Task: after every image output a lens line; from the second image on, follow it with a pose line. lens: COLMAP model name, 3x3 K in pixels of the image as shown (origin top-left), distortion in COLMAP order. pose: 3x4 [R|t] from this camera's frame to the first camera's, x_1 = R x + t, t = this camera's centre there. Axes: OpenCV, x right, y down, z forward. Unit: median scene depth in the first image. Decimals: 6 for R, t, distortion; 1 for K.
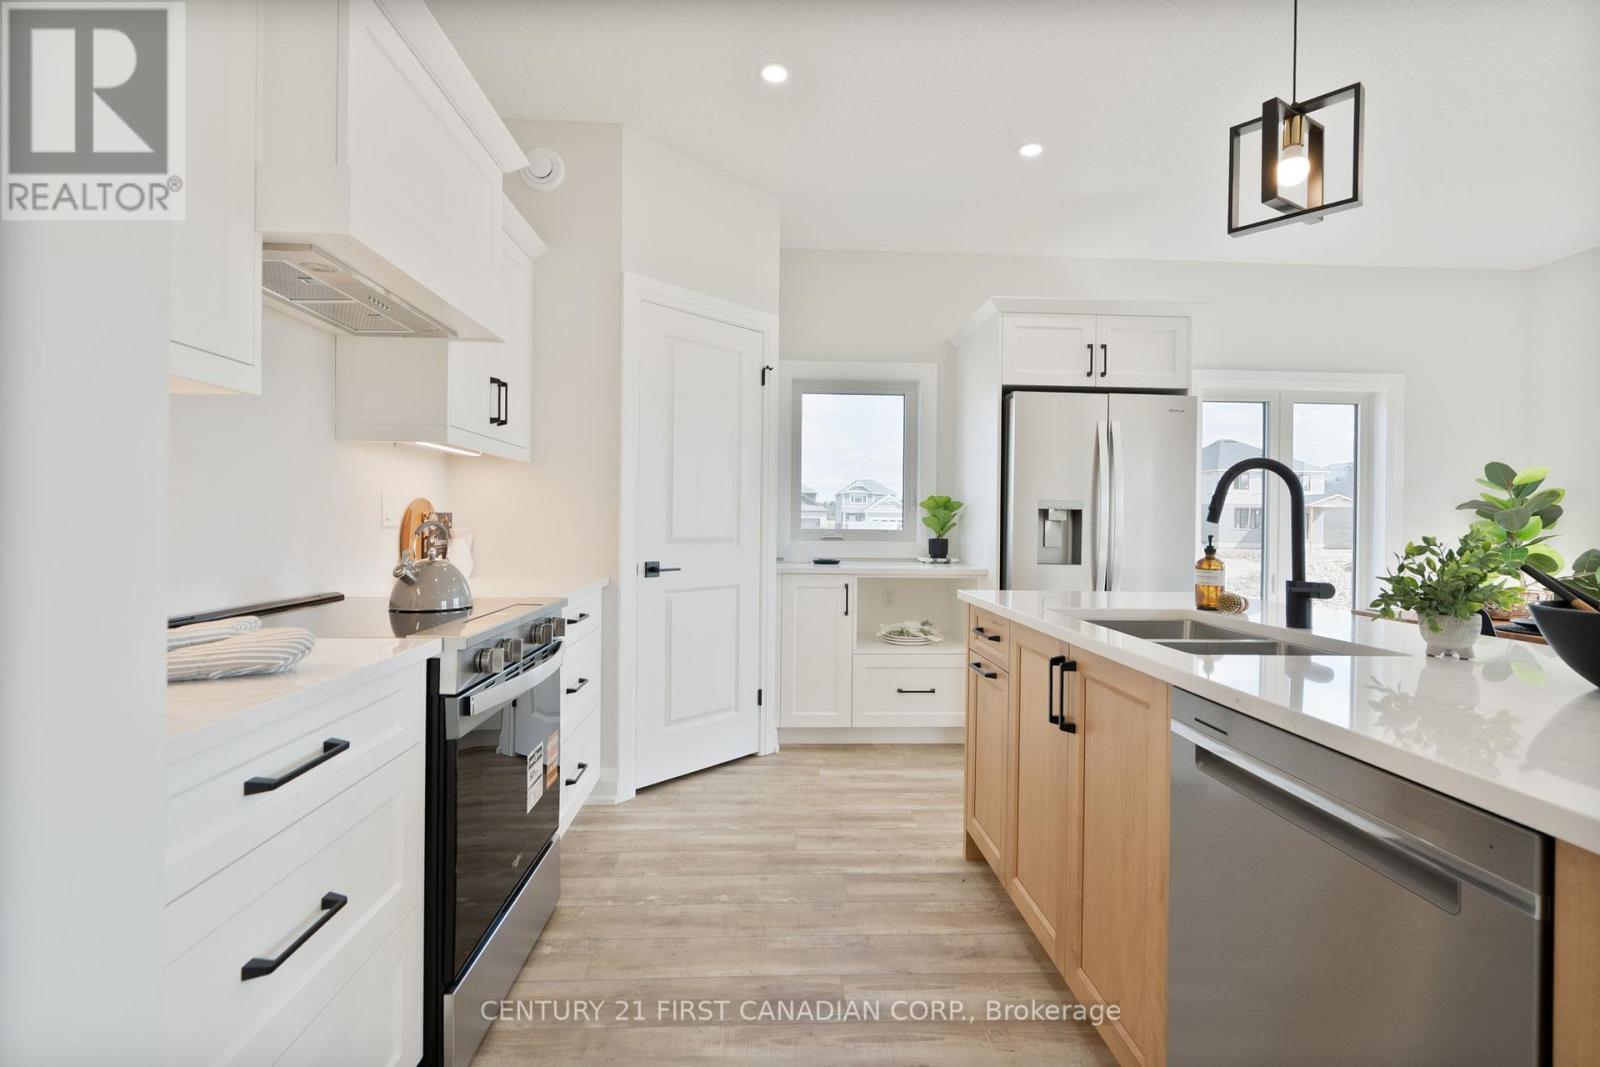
lens RADIAL K [[745.6, 0, 800.7], [0, 745.6, 521.7], [0, 0, 1]] dist [-0.000429, 0.000224]
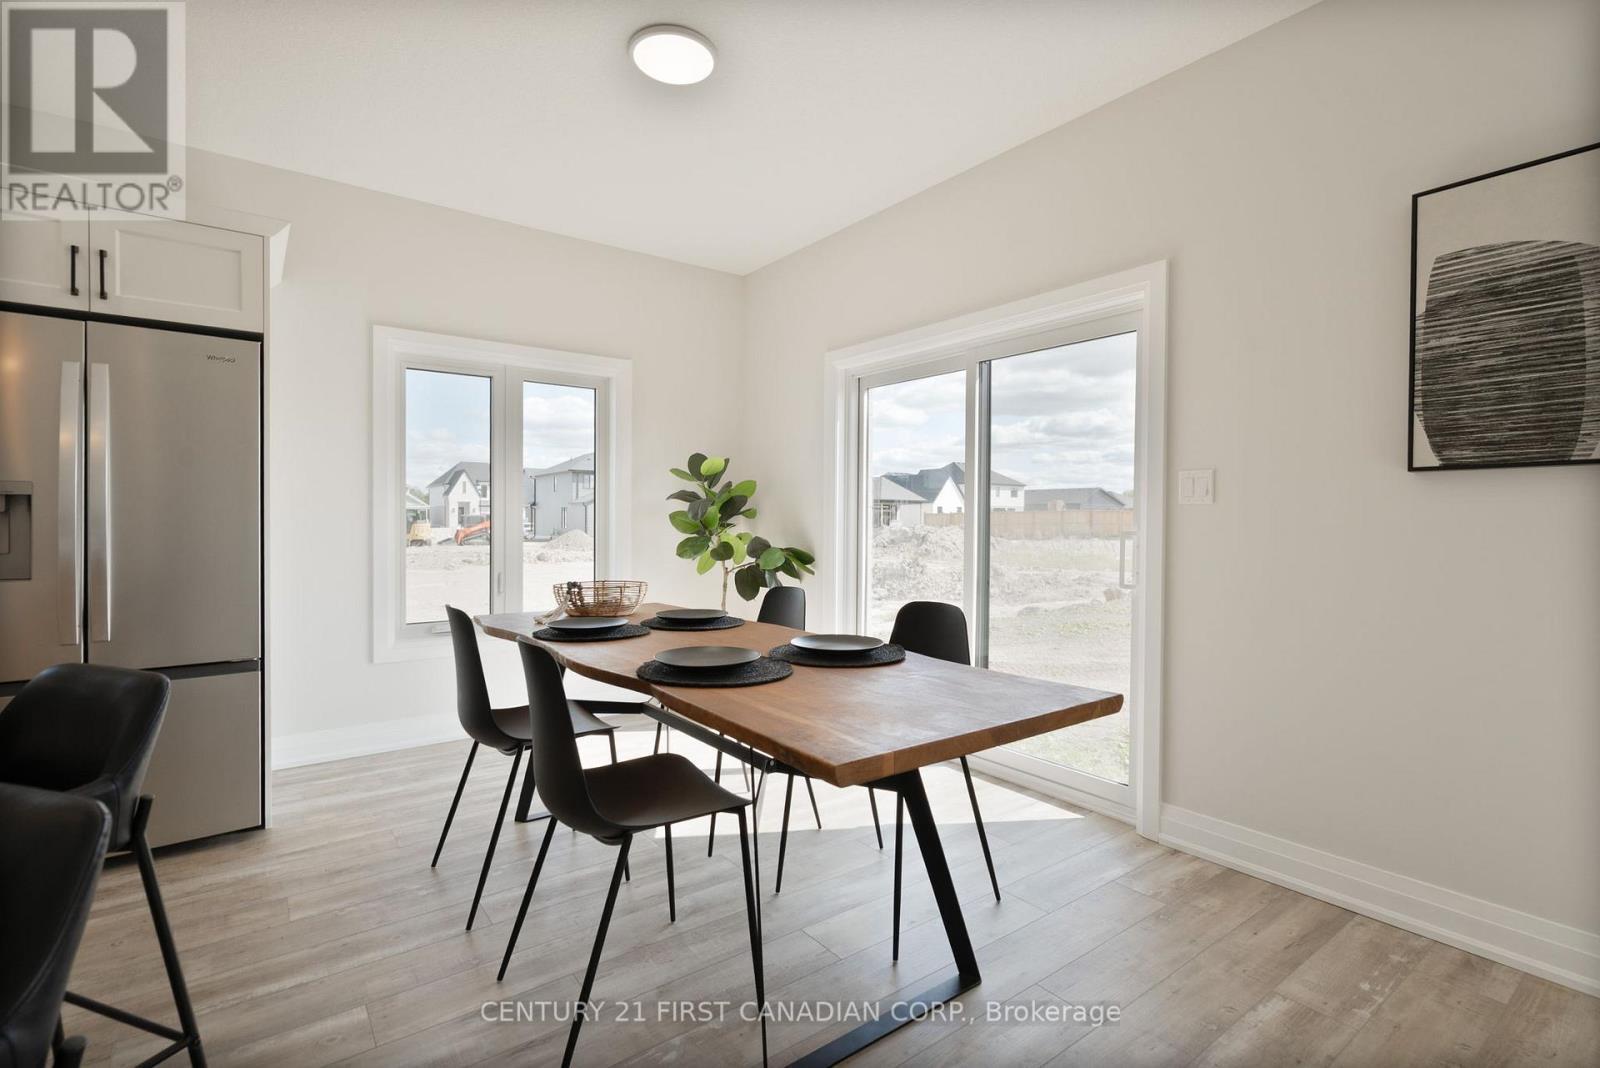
lens RADIAL K [[745.6, 0, 789.6], [0, 745.6, 526.9], [0, 0, 1]] dist [-0.000429, 0.000224]
pose [[0.828714, -0.015928, 0.559445, 0.643922], [0.007972, 0.999829, 0.016656, 0.007412], [-0.559615, -0.009343, 0.828700, 0.106138]]
